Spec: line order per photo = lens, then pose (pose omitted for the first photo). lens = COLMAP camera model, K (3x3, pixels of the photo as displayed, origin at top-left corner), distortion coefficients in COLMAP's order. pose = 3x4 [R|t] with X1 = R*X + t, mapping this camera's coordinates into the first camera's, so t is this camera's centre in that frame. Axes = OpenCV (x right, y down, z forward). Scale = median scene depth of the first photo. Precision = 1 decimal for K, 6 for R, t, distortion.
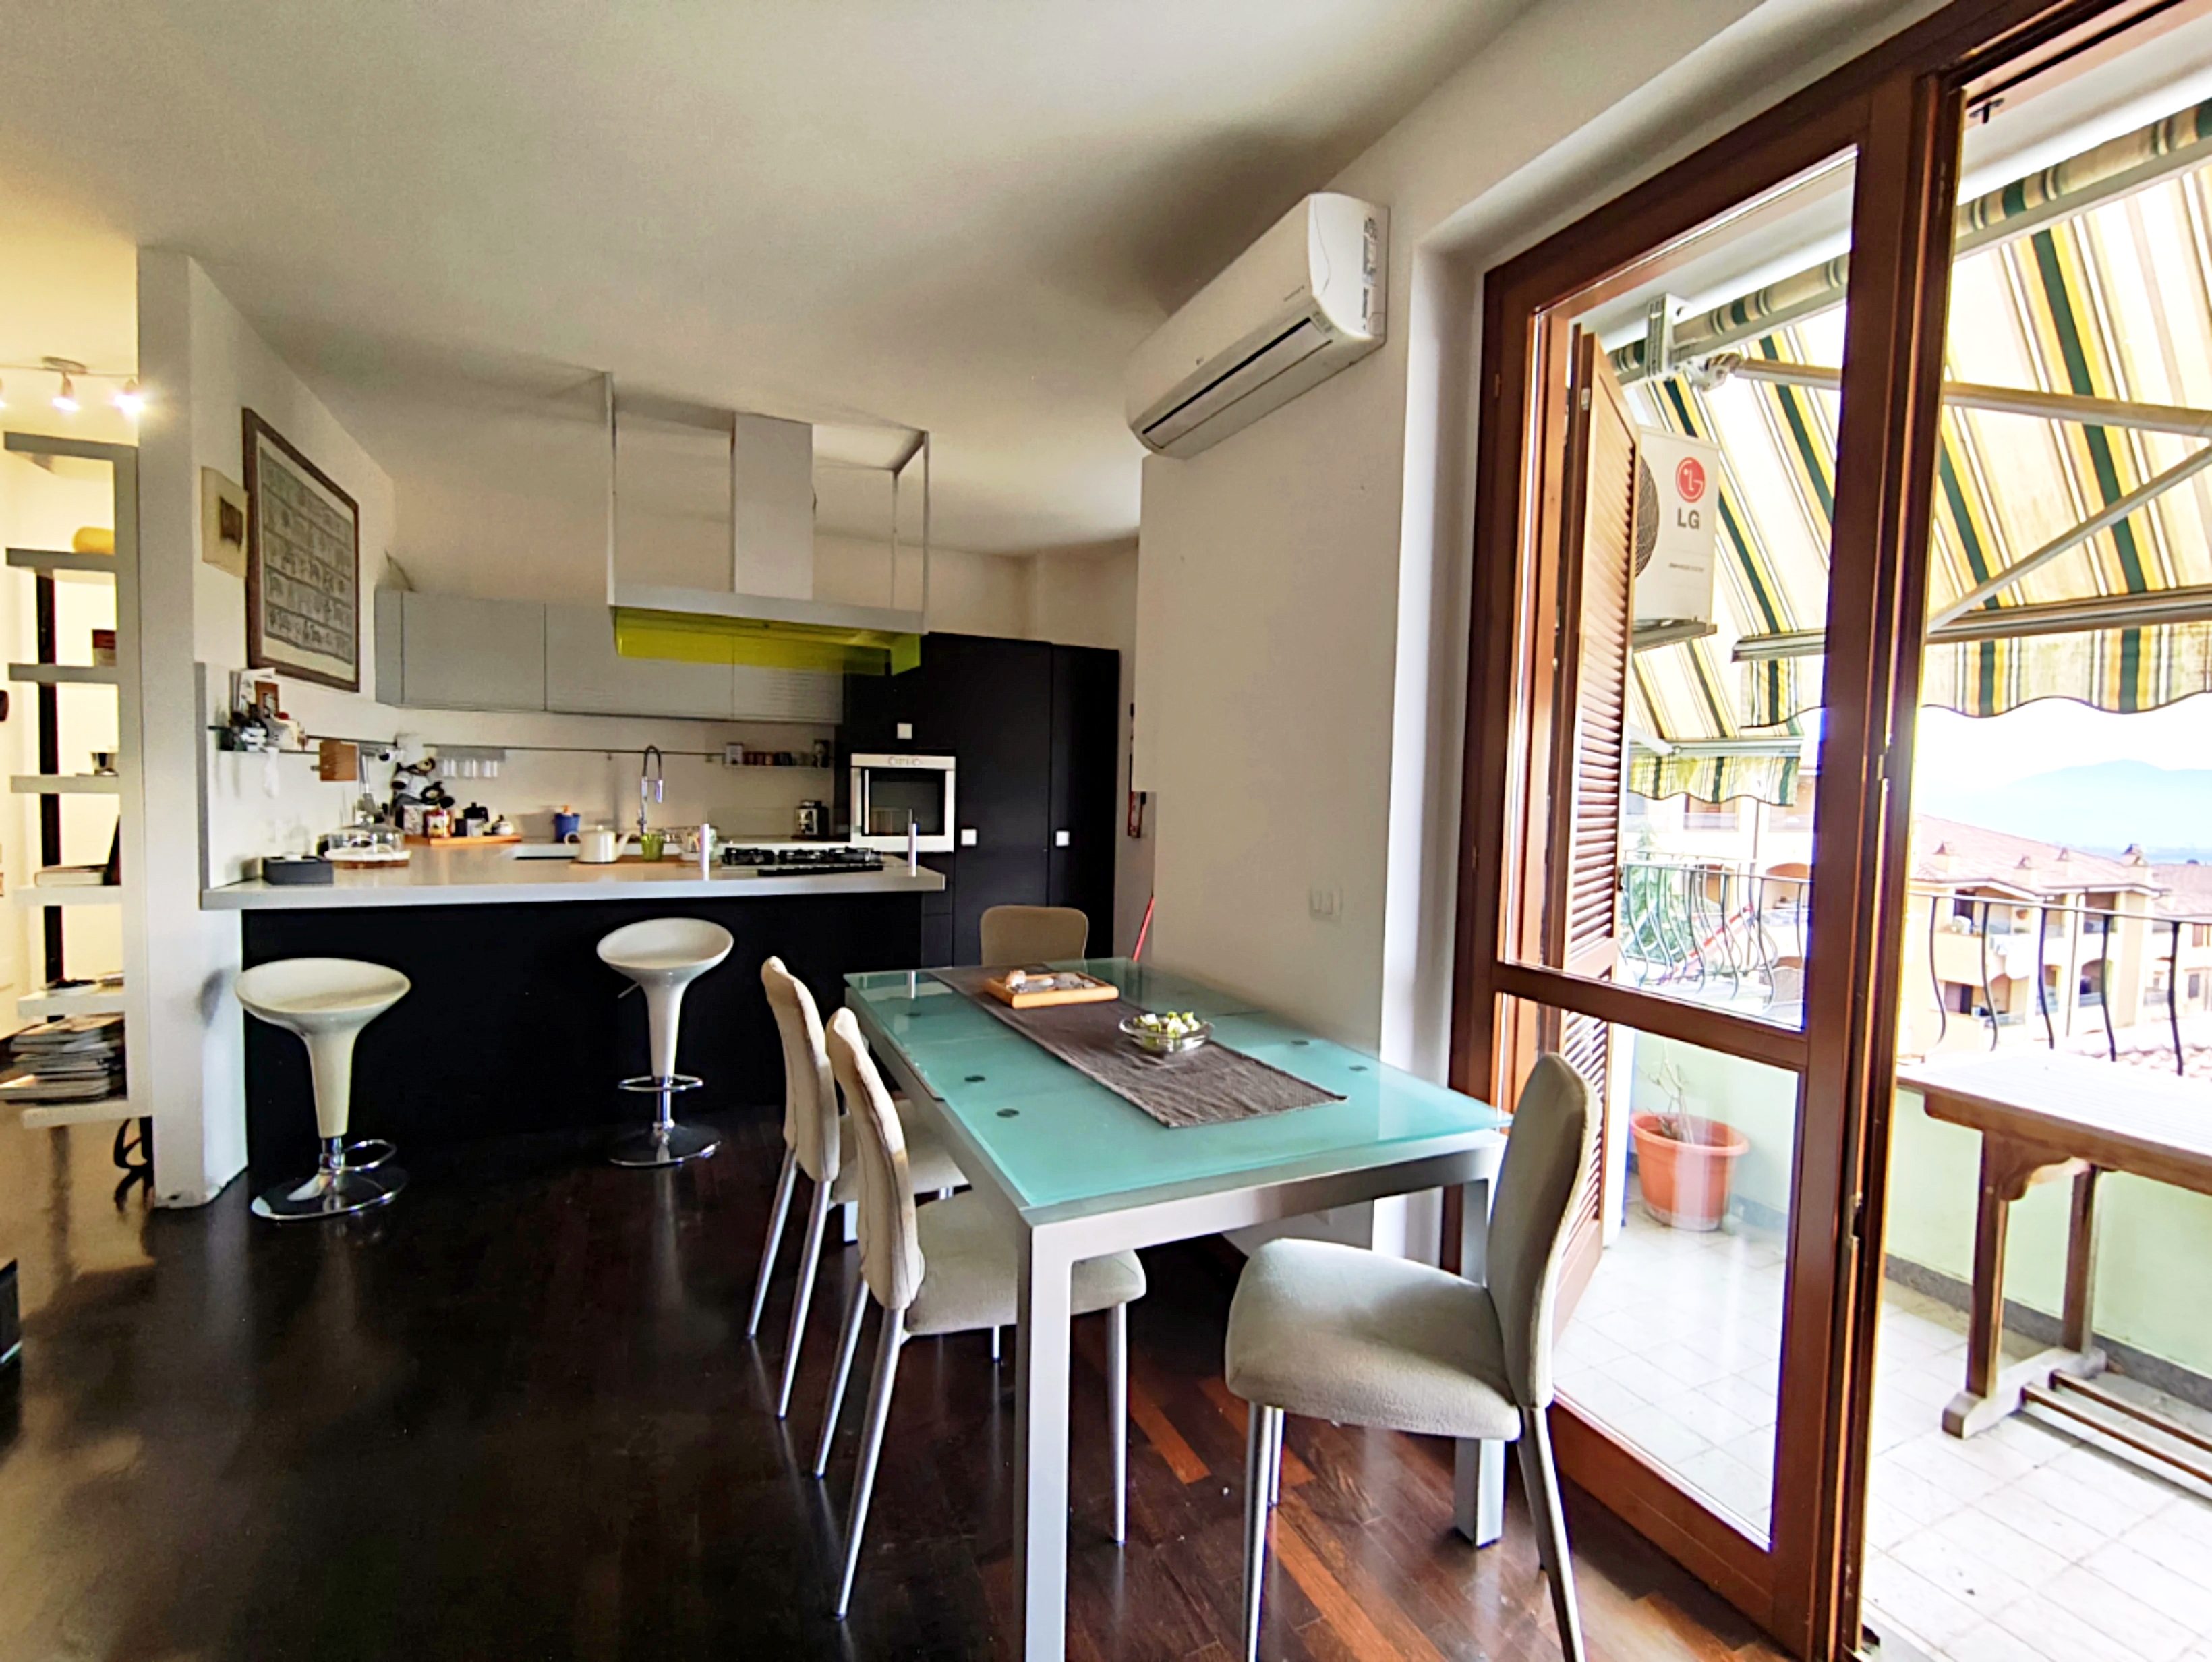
lens RADIAL K [[966.5, 0, 1114.8], [0, 966.5, 824.3], [0, 0, 1]] dist [-0.001636, 0.002390]
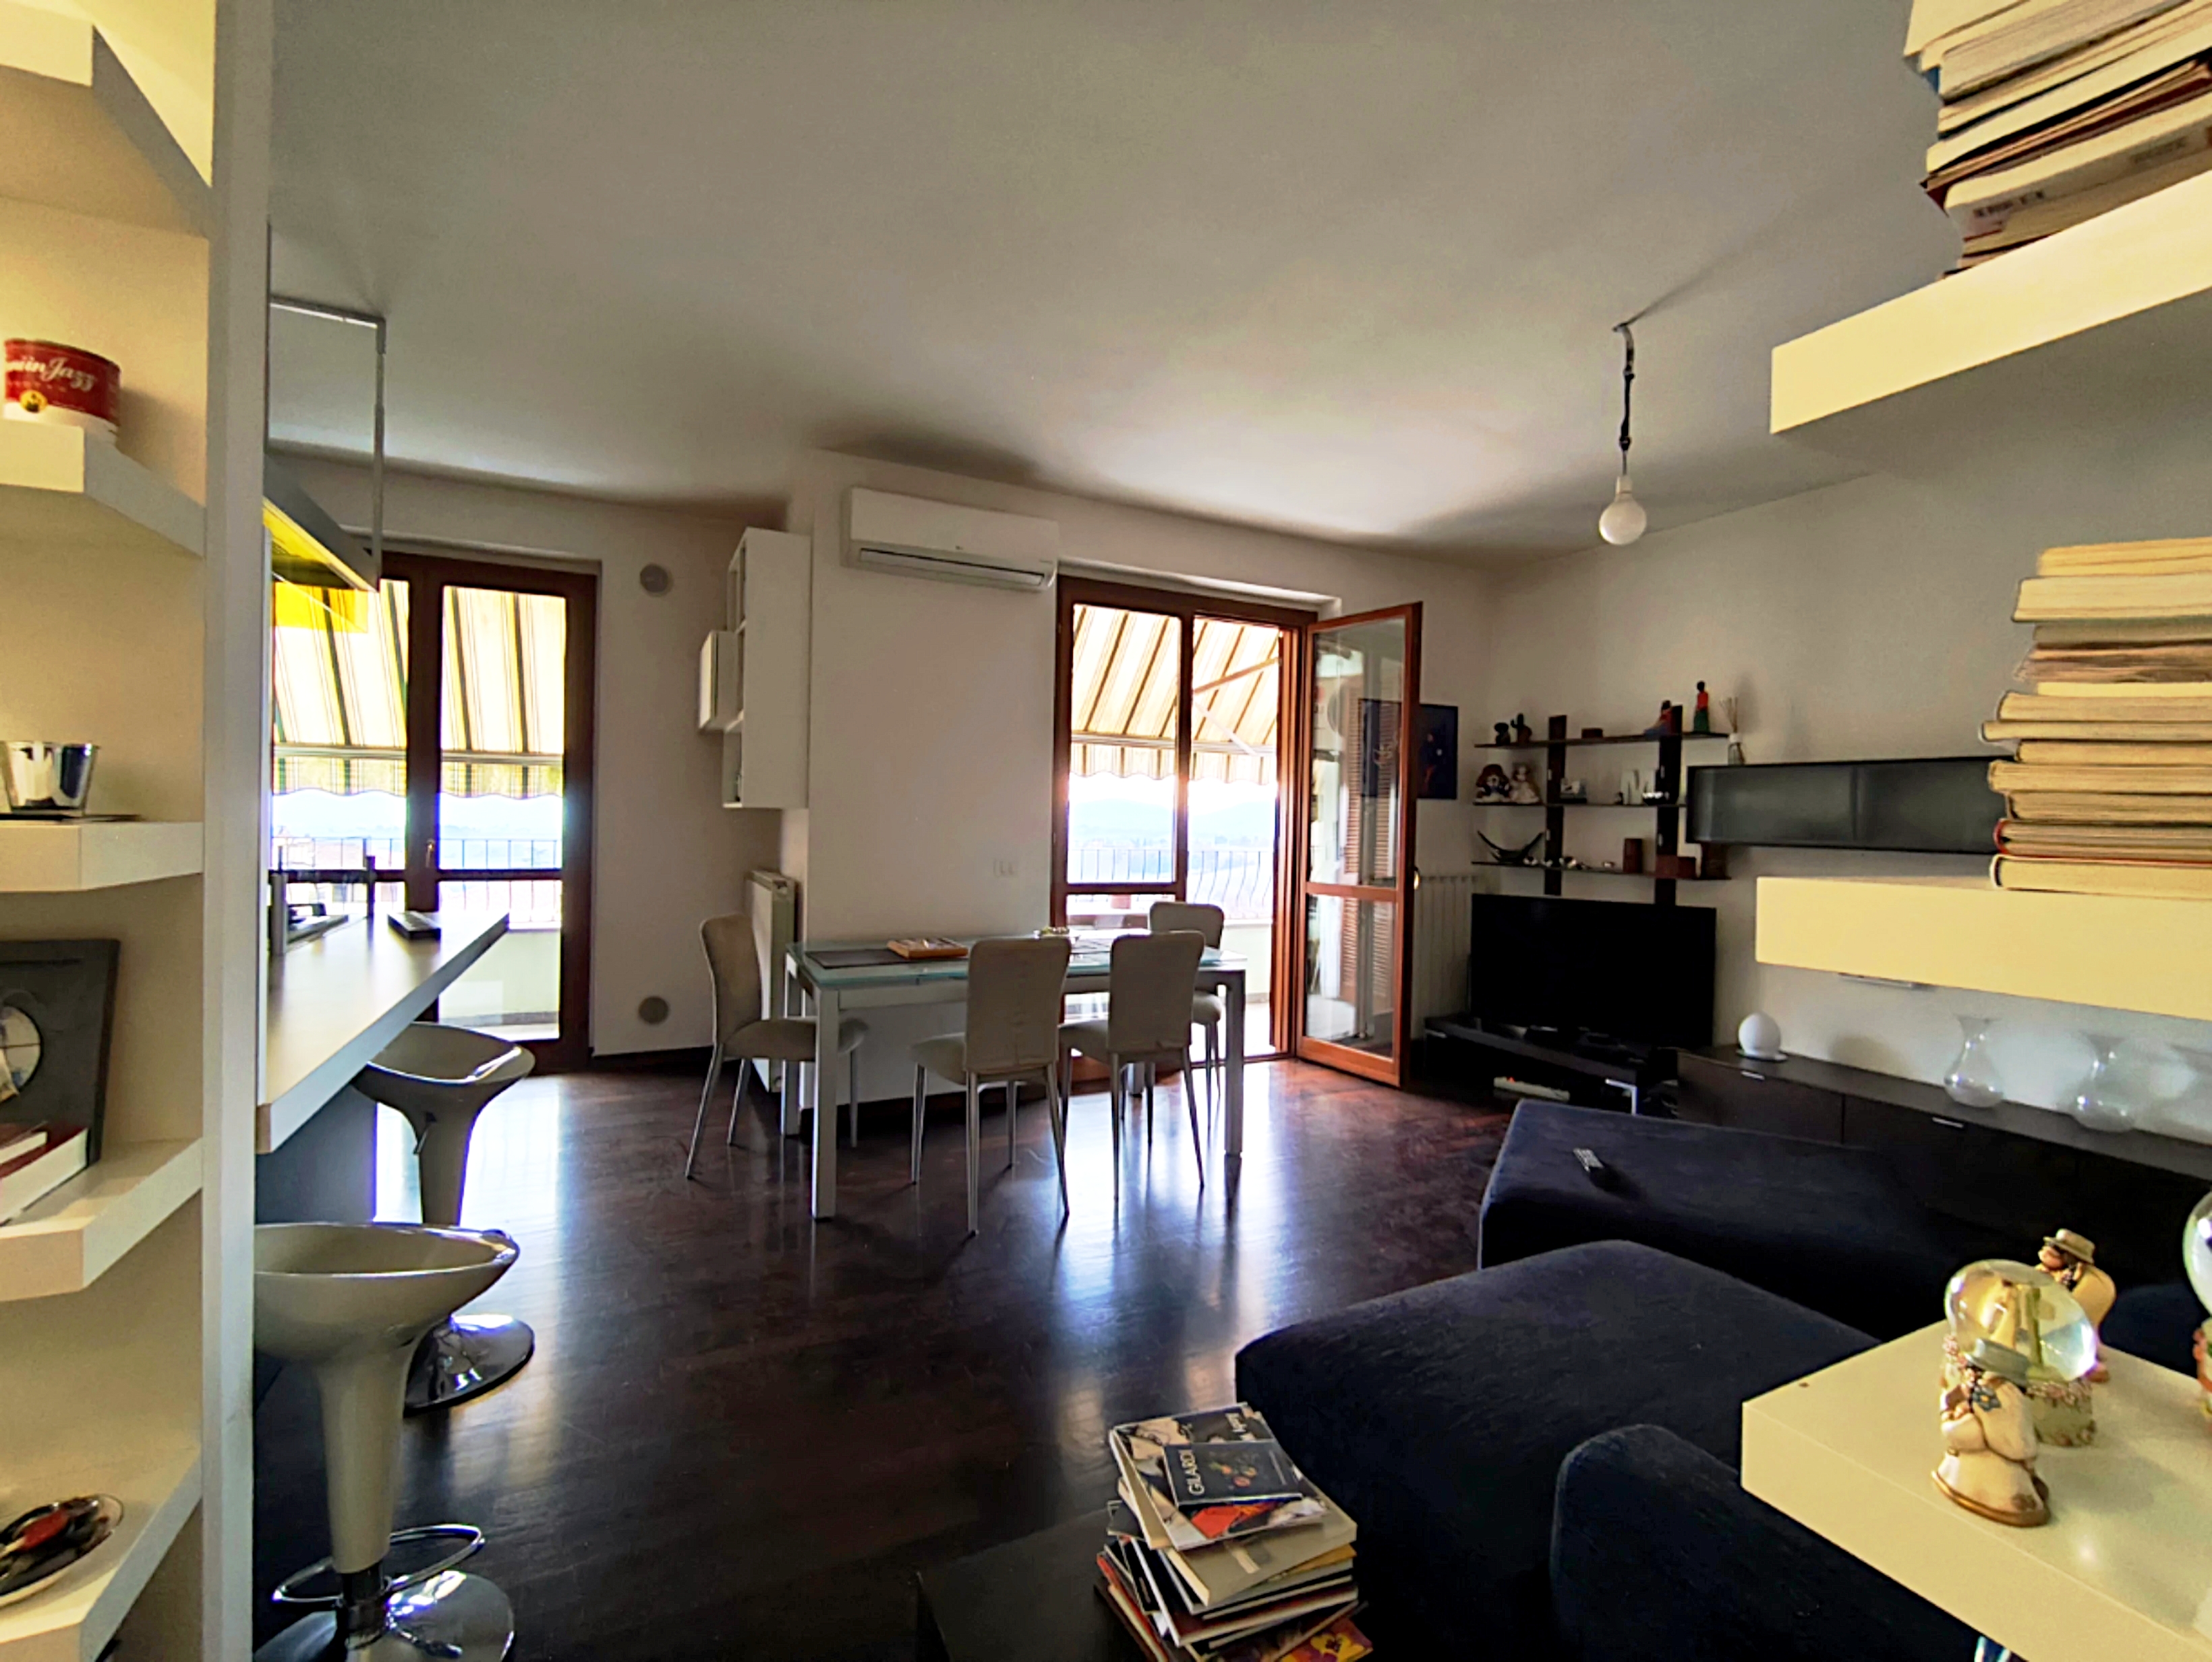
lens RADIAL K [[966.5, 0, 1121.1], [0, 966.5, 823.0], [0, 0, 1]] dist [-0.001636, 0.002390]
pose [[-0.015031, -0.033344, 0.999331, -1.113359], [0.025455, 0.999107, 0.033719, -0.040818], [-0.999563, 0.025945, -0.014169, 0.543253]]
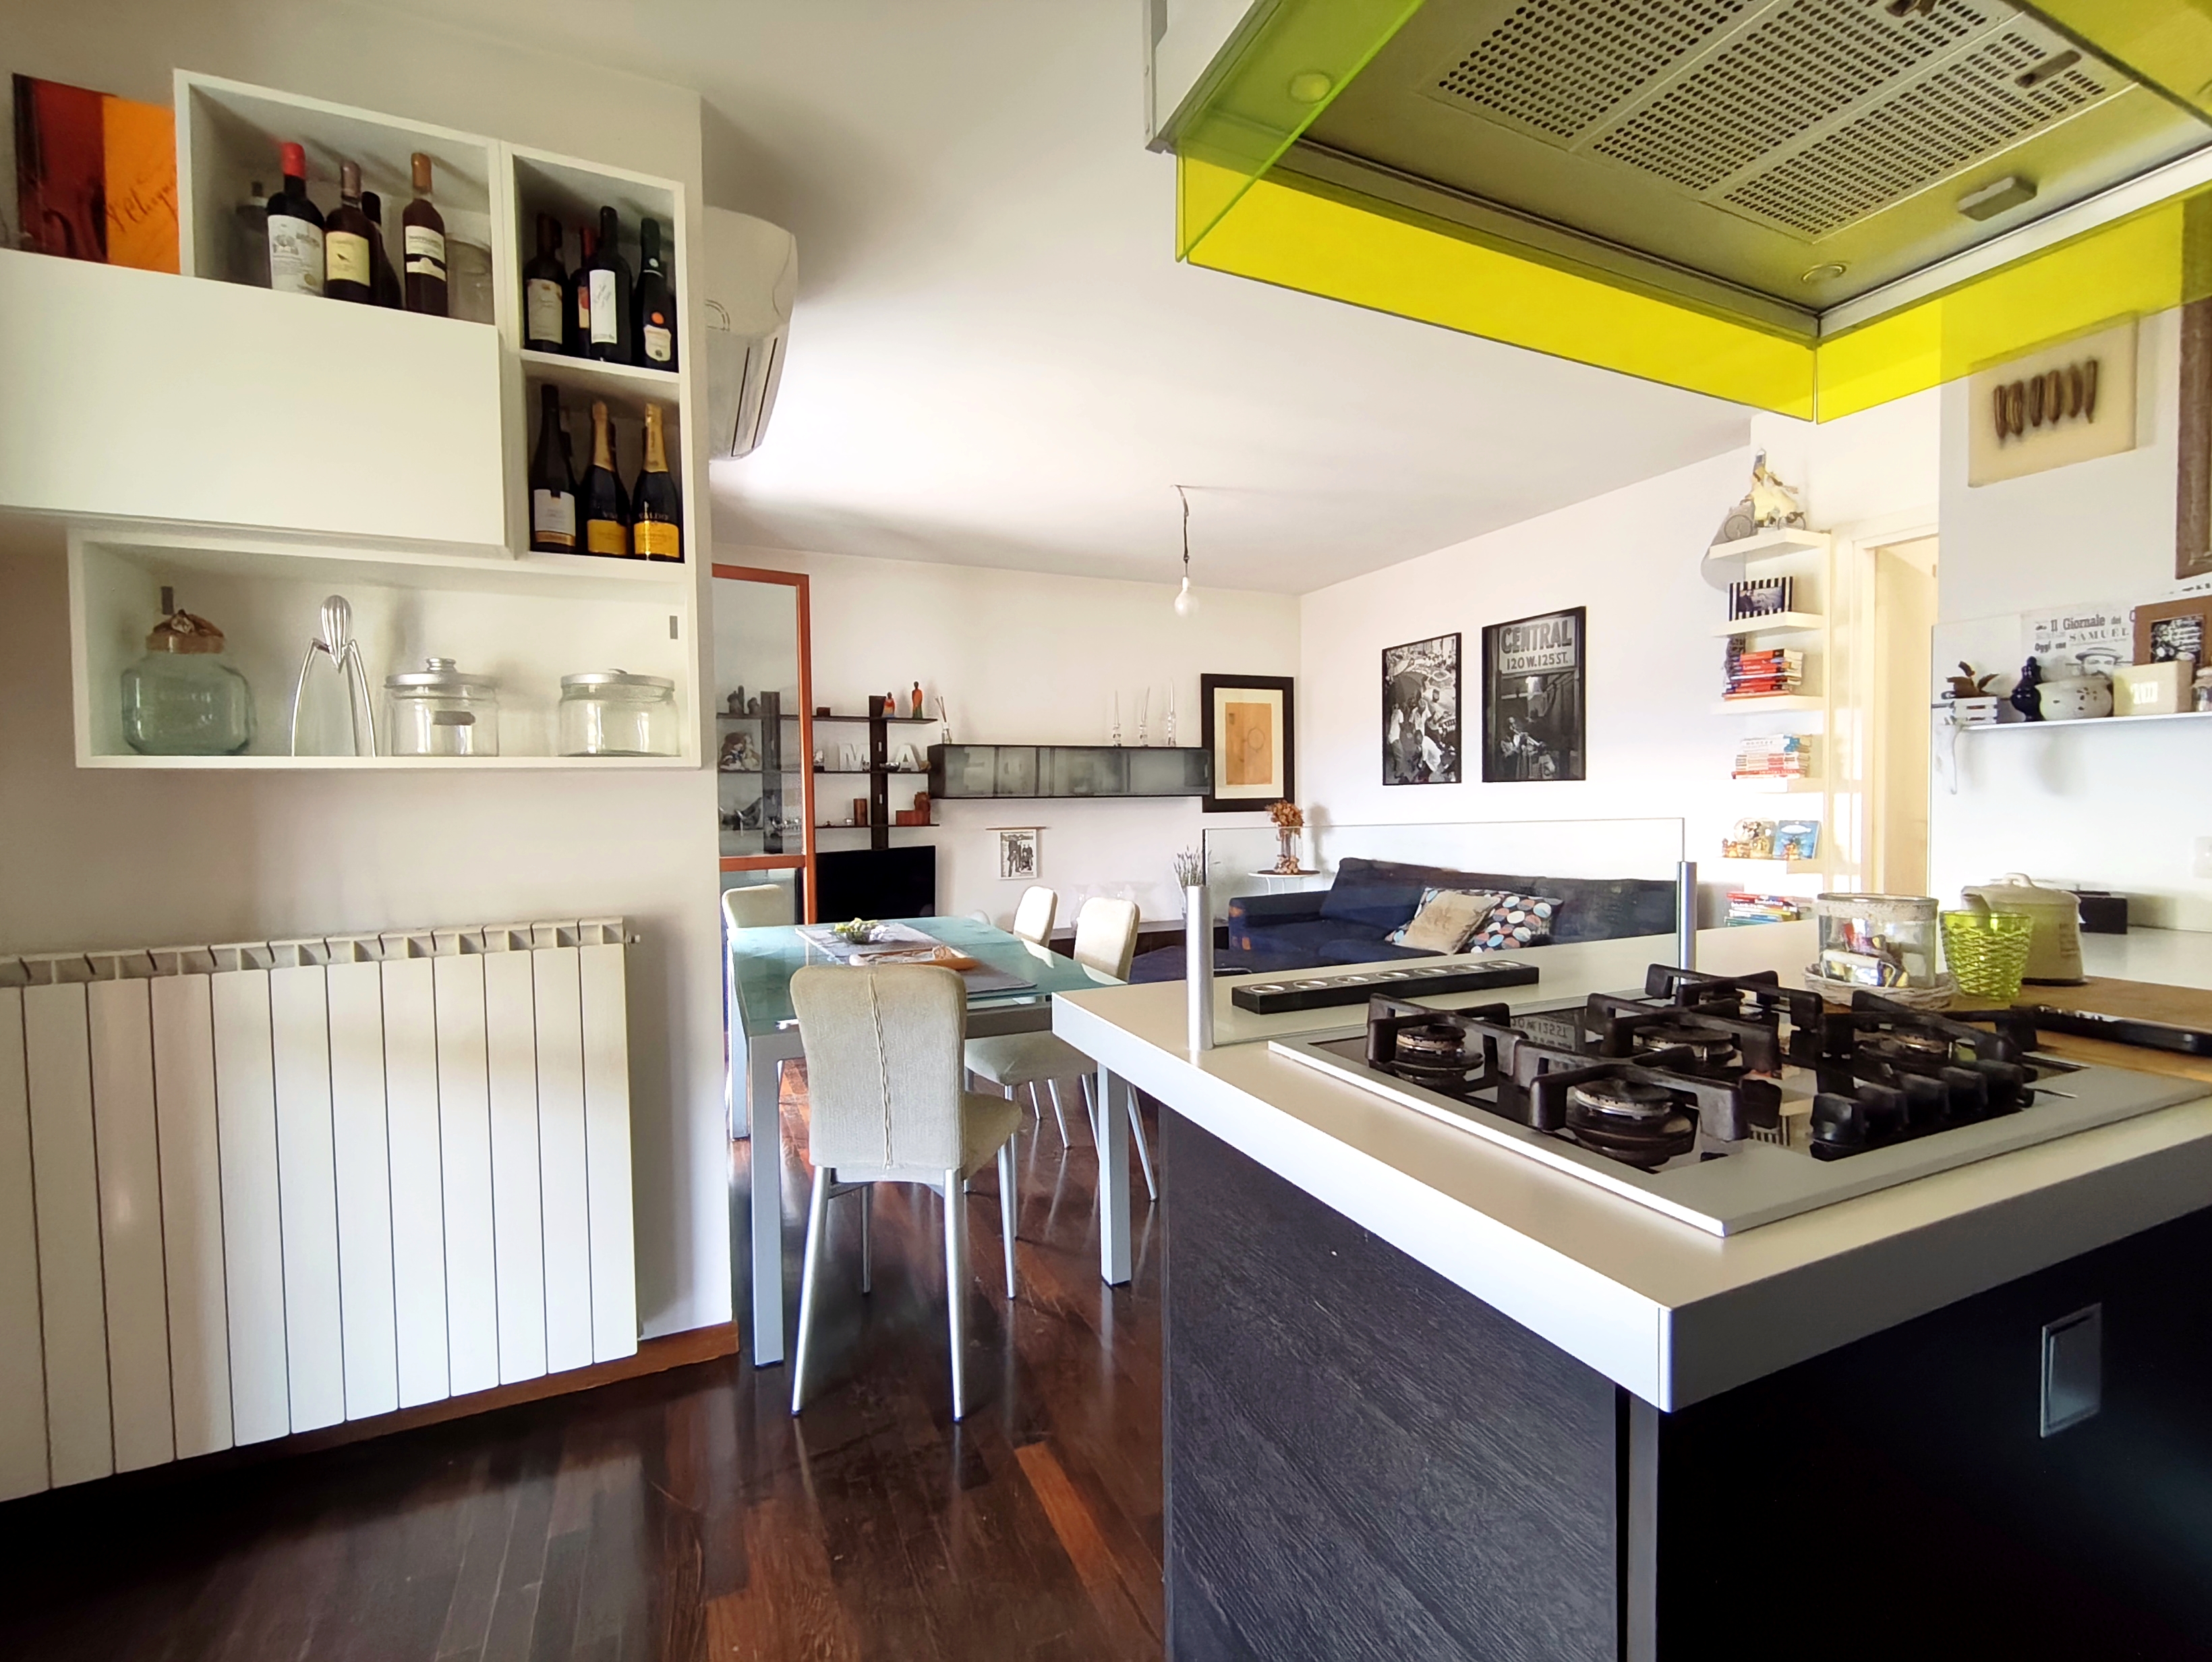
lens RADIAL K [[966.5, 0, 1114.8], [0, 966.5, 826.8], [0, 0, 1]] dist [-0.001636, 0.002390]
pose [[-0.999783, -0.012096, 0.016980, -0.232089], [-0.010705, 0.996757, 0.079750, -0.046228], [-0.017890, 0.079551, -0.996670, 1.512695]]
